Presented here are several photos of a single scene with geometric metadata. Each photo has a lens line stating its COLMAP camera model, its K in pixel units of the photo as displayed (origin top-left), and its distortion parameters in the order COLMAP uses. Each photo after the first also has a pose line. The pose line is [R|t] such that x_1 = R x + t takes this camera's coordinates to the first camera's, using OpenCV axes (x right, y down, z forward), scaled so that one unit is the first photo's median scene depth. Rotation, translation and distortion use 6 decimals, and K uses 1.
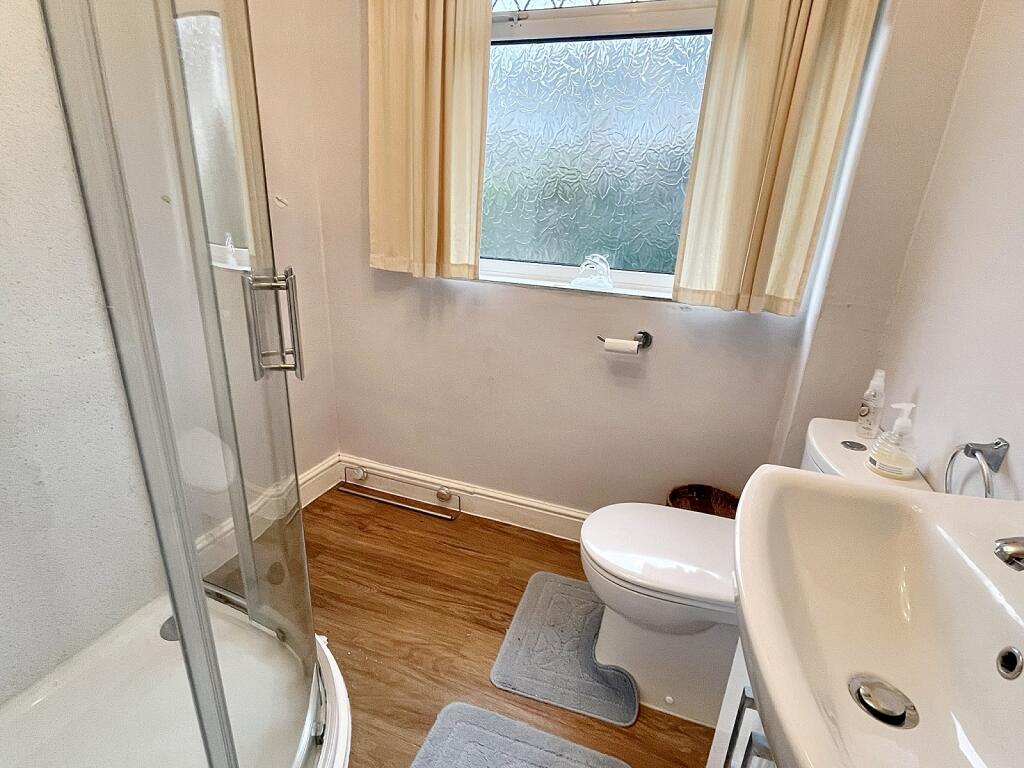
lens RADIAL K [[508.9, 0, 497.5], [0, 508.9, 382.0], [0, 0, 1]] dist [0.001416, -0.000598]
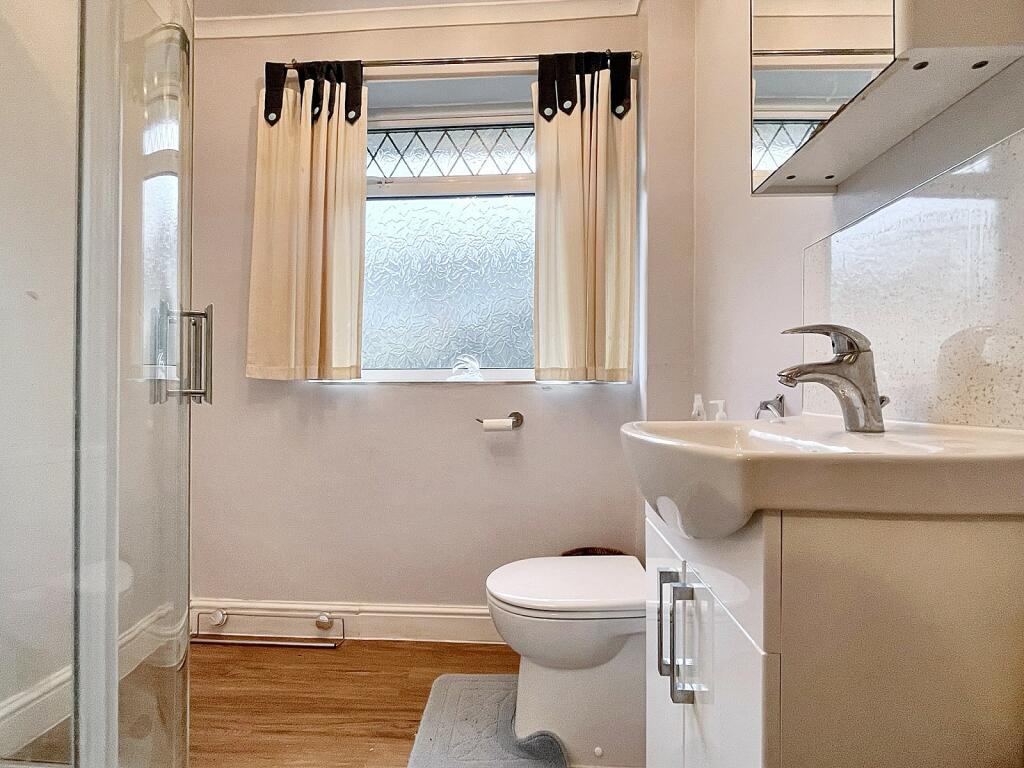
lens RADIAL K [[508.9, 0, 497.5], [0, 508.9, 382.0], [0, 0, 1]] dist [0.001416, -0.000598]
pose [[0.958757, -0.032053, 0.282413, -0.068243], [0.125025, 0.939888, -0.317772, 0.191540], [-0.255251, 0.339975, 0.905132, -0.038140]]
